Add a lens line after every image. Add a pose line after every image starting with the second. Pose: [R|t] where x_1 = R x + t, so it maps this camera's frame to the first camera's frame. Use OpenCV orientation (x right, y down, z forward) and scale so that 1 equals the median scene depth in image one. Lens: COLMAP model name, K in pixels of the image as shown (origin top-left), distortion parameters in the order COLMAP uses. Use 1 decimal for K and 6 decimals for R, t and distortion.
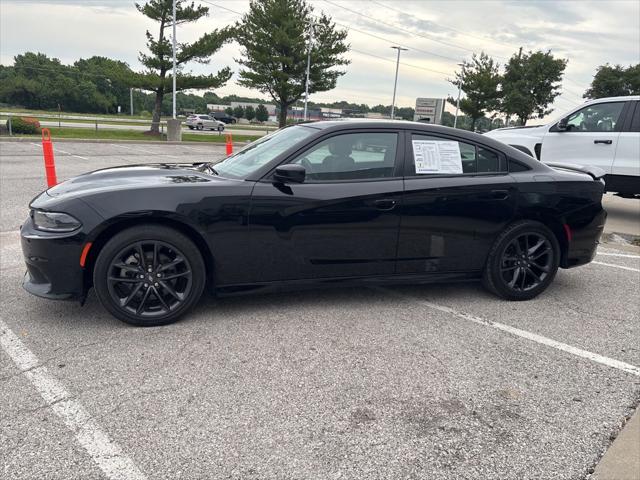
lens RADIAL K [[484.0, 0, 318.1], [0, 484.0, 241.4], [0, 0, 1]] dist [0.051078, -0.060936]
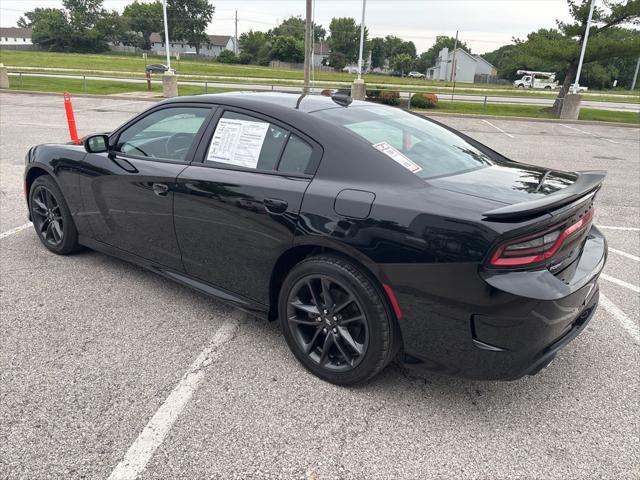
lens RADIAL K [[484.0, 0, 318.2], [0, 484.0, 238.9], [0, 0, 1]] dist [0.051078, -0.060936]
pose [[0.594428, 0.229103, -0.770822, 0.154757], [-0.196648, 0.970868, 0.136912, -0.025683], [0.779734, 0.070196, 0.622164, 0.105126]]
